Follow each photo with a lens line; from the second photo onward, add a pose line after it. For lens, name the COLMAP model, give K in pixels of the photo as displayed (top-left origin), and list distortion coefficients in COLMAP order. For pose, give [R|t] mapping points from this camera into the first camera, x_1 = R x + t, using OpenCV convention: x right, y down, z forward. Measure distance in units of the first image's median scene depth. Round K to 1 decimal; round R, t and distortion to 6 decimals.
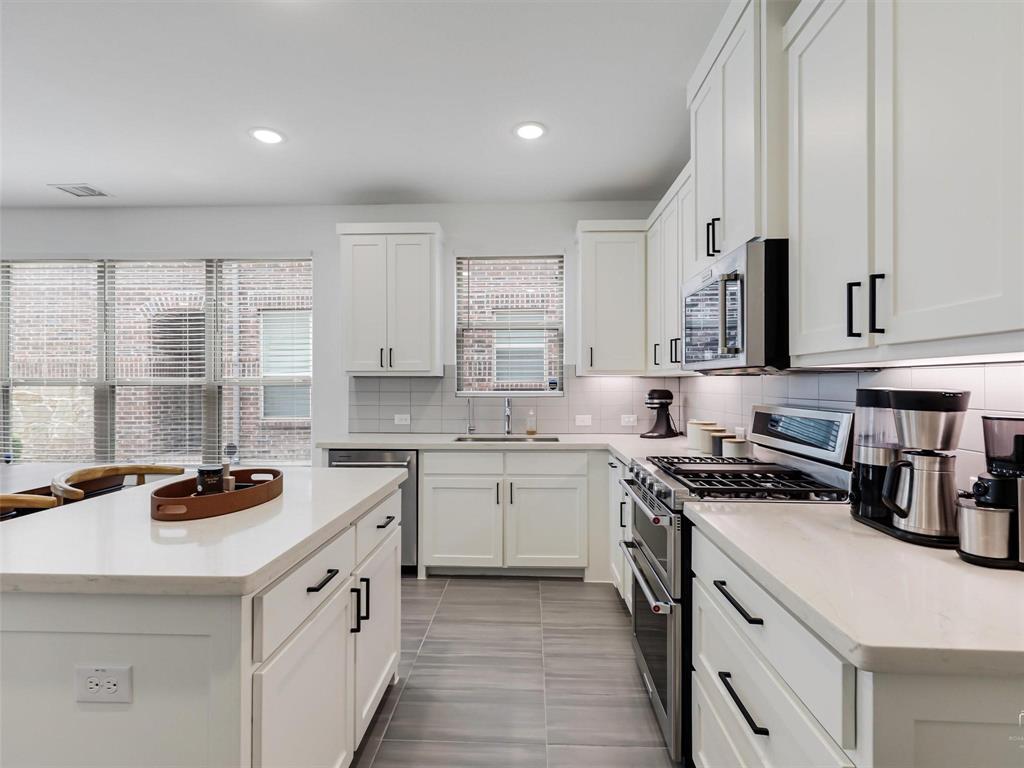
lens RADIAL K [[512.2, 0, 512.0], [0, 512.2, 384.0], [0, 0, 1]] dist [0.001656, 0.000181]
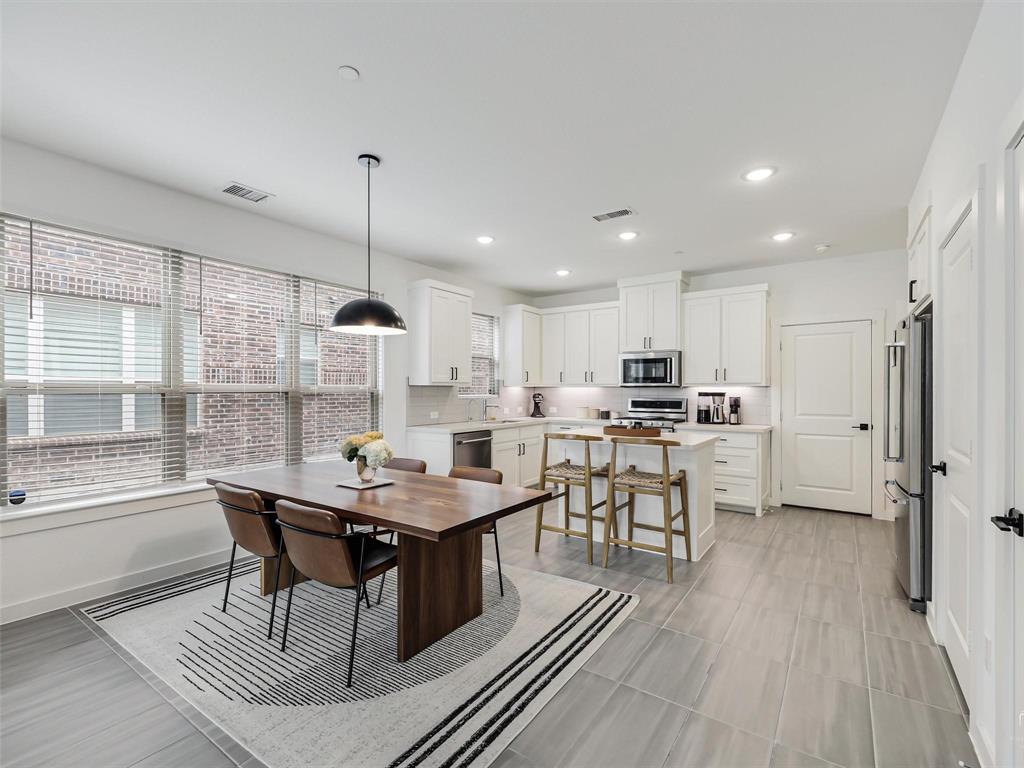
lens RADIAL K [[476.9, 0, 512.0], [0, 476.9, 392.3], [0, 0, 1]] dist [0.009094, -0.000335]
pose [[0.535280, -0.005477, 0.844657, -1.362447], [-0.000281, 0.999978, 0.006662, -0.005711], [-0.844675, -0.003804, 0.535267, 0.088430]]
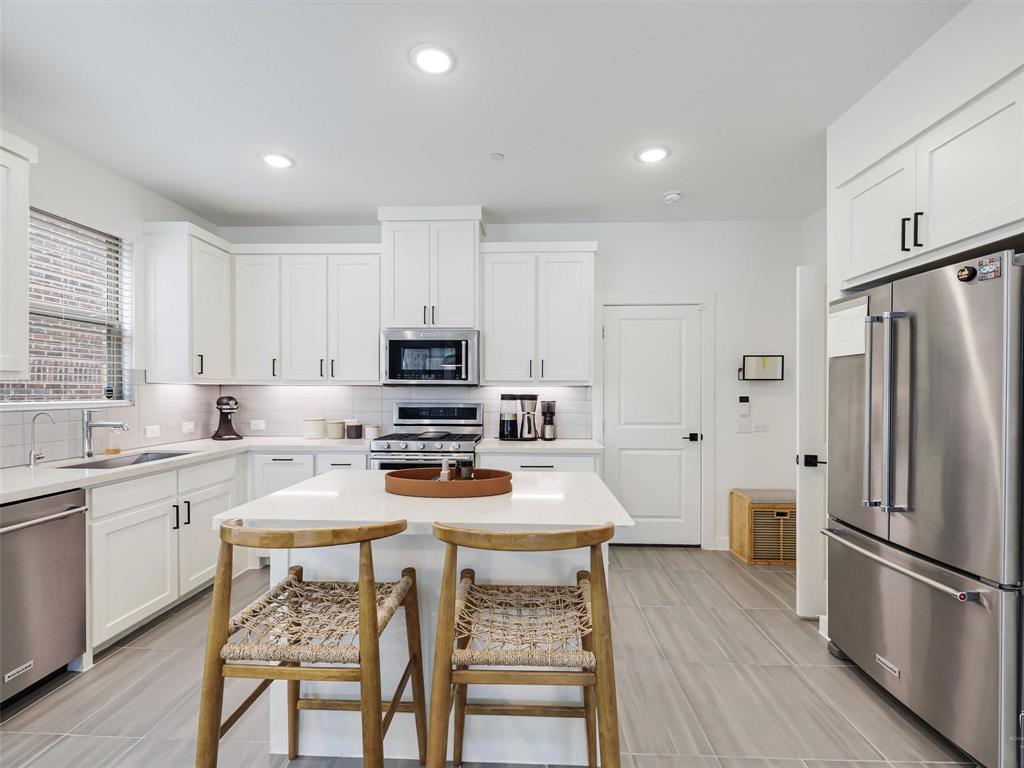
lens RADIAL K [[476.9, 0, 512.0], [0, 476.9, 392.3], [0, 0, 1]] dist [0.009094, -0.000335]
pose [[-0.004882, -0.004720, 0.999977, -0.771474], [-0.003004, 0.999984, 0.004706, -0.004899], [-0.999984, -0.002981, -0.004896, 0.389421]]
